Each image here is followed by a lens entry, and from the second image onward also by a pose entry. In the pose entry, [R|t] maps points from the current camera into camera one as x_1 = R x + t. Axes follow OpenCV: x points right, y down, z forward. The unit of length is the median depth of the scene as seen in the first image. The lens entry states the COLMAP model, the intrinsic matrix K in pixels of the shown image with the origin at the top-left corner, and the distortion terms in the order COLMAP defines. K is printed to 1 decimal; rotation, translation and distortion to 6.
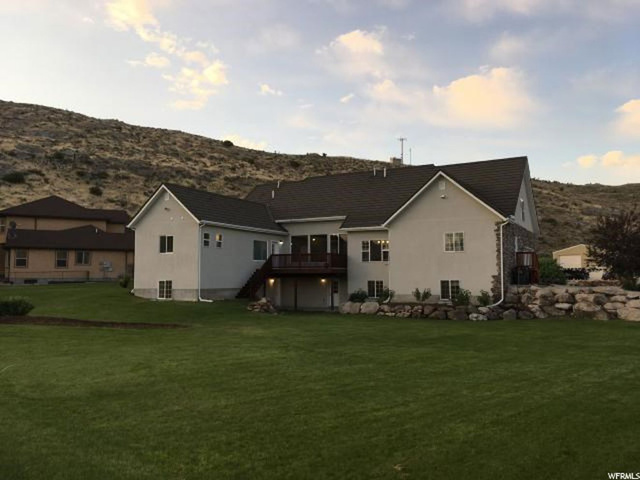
lens RADIAL K [[543.7, 0, 310.6], [0, 543.7, 252.8], [0, 0, 1]] dist [0.060076, -0.015219]
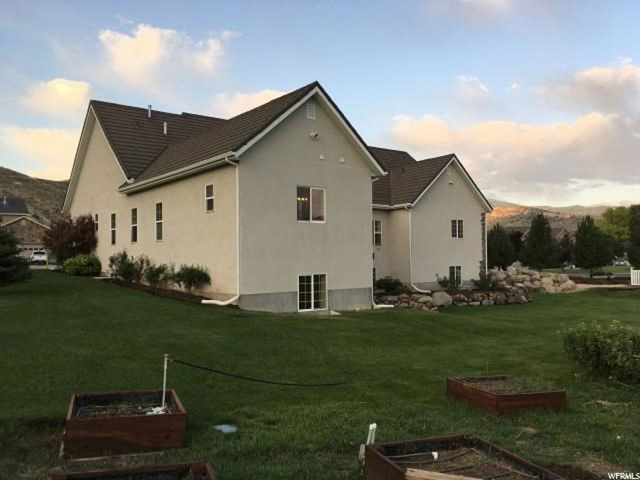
lens RADIAL K [[543.7, 0, 310.6], [0, 543.7, 252.8], [0, 0, 1]] dist [0.060076, -0.015219]
pose [[0.394817, 0.007895, 0.918726, -0.768111], [-0.036757, 0.999298, 0.007209, 0.027488], [-0.918024, -0.036615, 0.394830, 0.832255]]
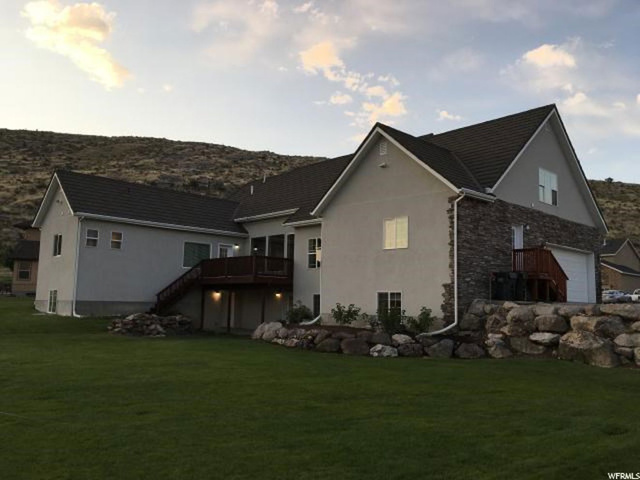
lens RADIAL K [[543.7, 0, 310.6], [0, 543.7, 252.8], [0, 0, 1]] dist [0.060076, -0.015219]
pose [[0.954032, -0.009498, -0.299556, 0.353903], [-0.005323, 0.998803, -0.048622, 0.034895], [0.299659, 0.047982, 0.952839, 0.350763]]
